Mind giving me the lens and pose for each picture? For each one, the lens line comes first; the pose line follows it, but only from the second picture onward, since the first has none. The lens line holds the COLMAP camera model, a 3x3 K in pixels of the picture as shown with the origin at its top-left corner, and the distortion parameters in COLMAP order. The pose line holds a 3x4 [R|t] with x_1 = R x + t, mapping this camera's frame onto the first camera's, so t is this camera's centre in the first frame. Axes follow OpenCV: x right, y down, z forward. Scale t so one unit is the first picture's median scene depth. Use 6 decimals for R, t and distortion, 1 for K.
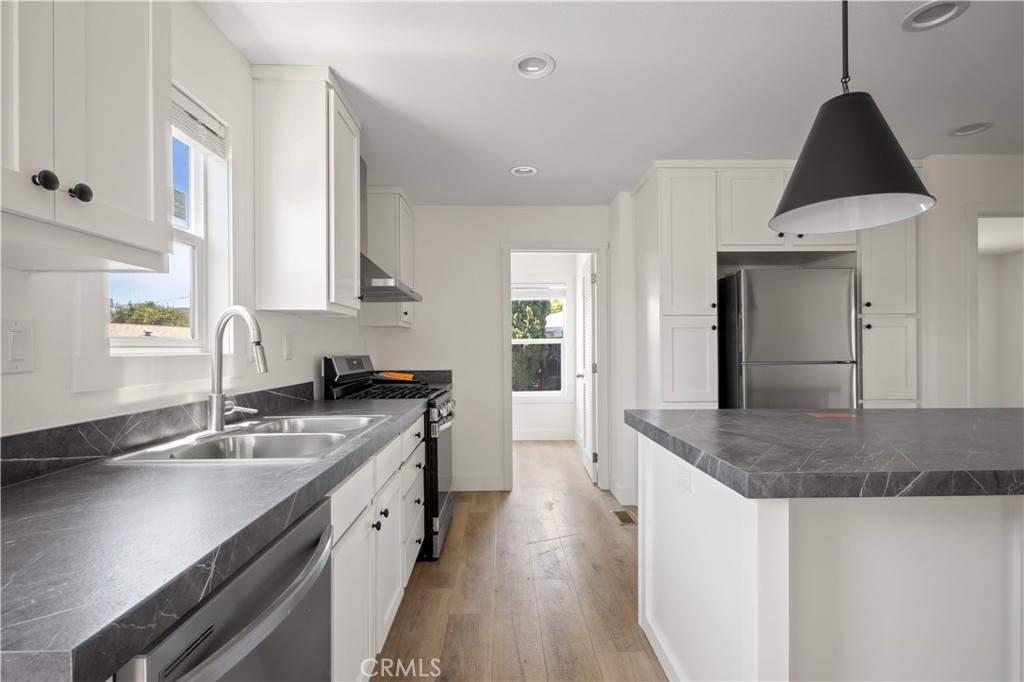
lens RADIAL K [[481.2, 0, 515.4], [0, 481.2, 346.5], [0, 0, 1]] dist [0.001815, 0.000697]
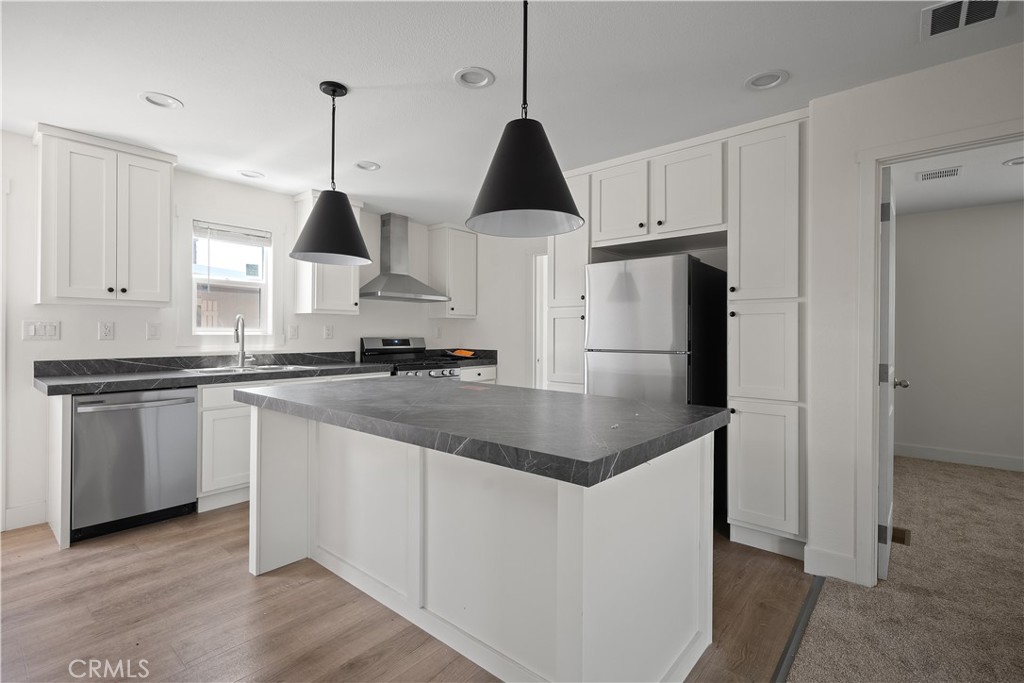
lens RADIAL K [[470.6, 0, 509.5], [0, 470.6, 331.3], [0, 0, 1]] dist [0.002763, 0.000363]
pose [[0.729648, 0.008089, -0.683775, 1.438744], [-0.006747, 0.999967, 0.004629, -0.015648], [0.683789, 0.001236, 0.729678, 0.147834]]
